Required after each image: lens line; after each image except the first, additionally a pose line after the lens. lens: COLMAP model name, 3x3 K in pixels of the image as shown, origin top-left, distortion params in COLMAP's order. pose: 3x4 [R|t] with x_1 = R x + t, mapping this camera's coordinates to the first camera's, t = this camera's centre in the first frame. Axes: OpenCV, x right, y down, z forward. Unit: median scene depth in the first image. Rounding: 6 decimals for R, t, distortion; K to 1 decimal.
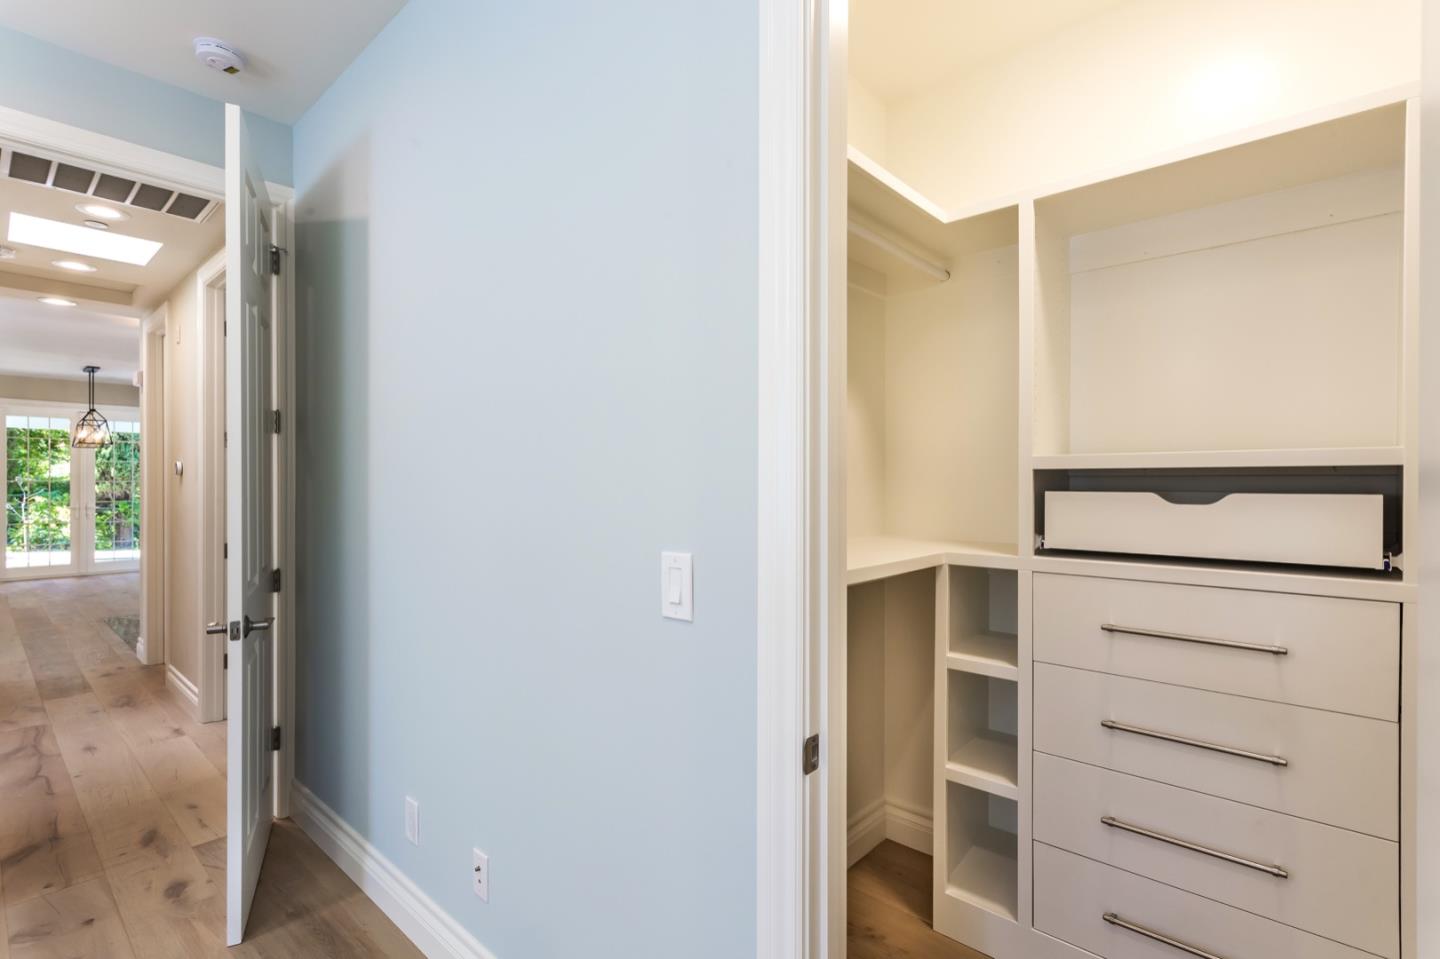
lens RADIAL K [[676.8, 0, 714.5], [0, 676.8, 482.3], [0, 0, 1]] dist [0.003792, 0.001213]
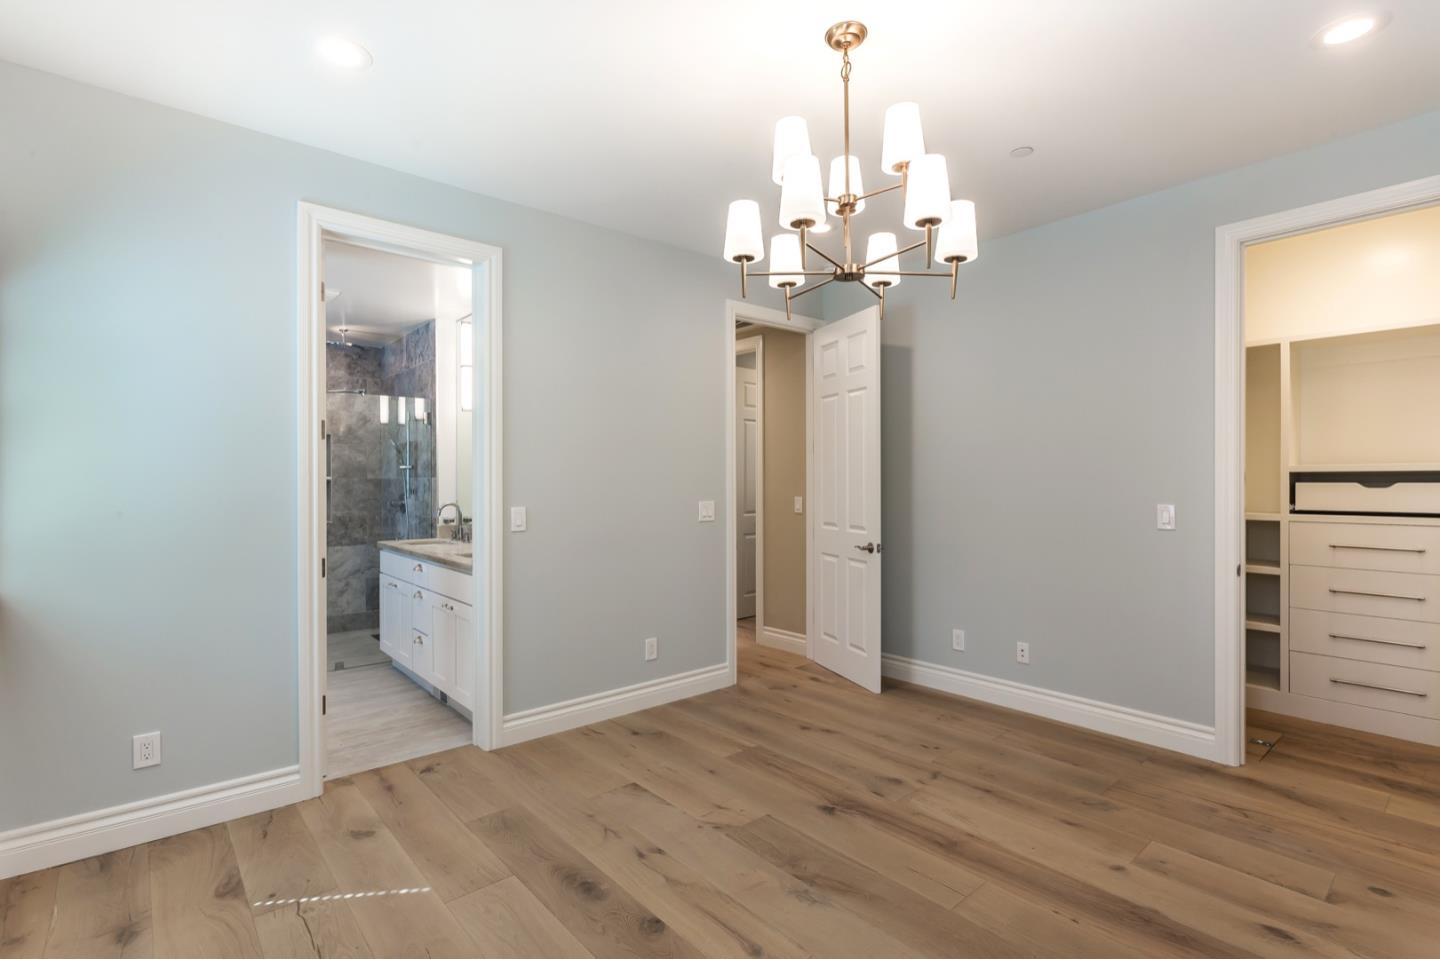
lens RADIAL K [[671.1, 0, 720.5], [0, 671.1, 485.8], [0, 0, 1]] dist [0.003744, 0.000508]
pose [[0.993460, 0.000544, -0.114182, -1.027786], [-0.000490, 1.000000, 0.000509, 0.021952], [0.114182, -0.000450, 0.993460, -1.251018]]
